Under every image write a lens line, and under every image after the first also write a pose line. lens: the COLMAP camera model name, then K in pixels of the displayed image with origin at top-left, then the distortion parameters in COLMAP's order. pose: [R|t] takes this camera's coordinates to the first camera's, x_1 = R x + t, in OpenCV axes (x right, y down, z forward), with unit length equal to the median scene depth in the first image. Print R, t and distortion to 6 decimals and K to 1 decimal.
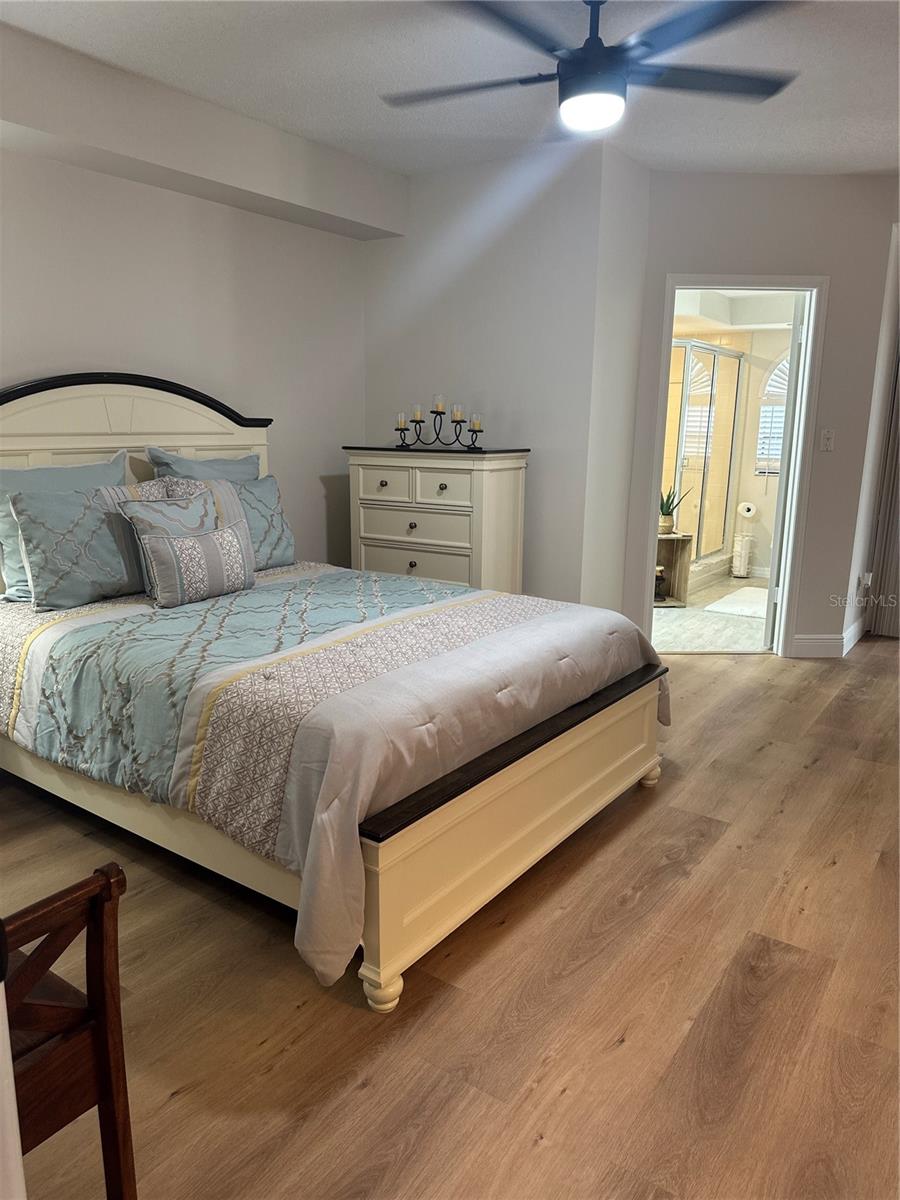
lens RADIAL K [[836.8, 0, 446.9], [0, 836.8, 600.6], [0, 0, 1]] dist [0.027275, -0.009107]
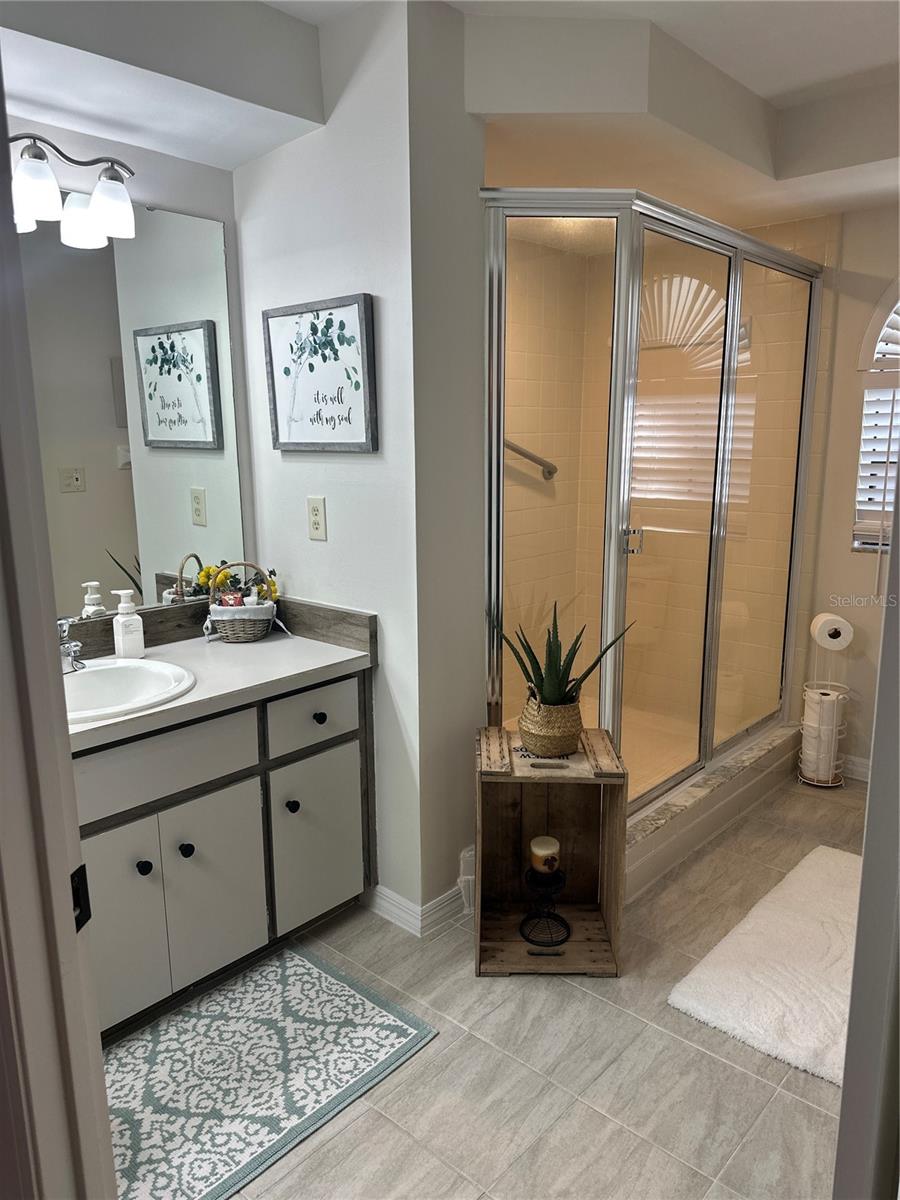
lens RADIAL K [[836.8, 0, 451.1], [0, 836.8, 600.4], [0, 0, 1]] dist [0.027275, -0.009107]
pose [[0.991763, 0.003664, -0.128031, 0.221242], [-0.006736, 0.999699, -0.023575, -0.114148], [0.127906, 0.024243, 0.991490, 0.554410]]
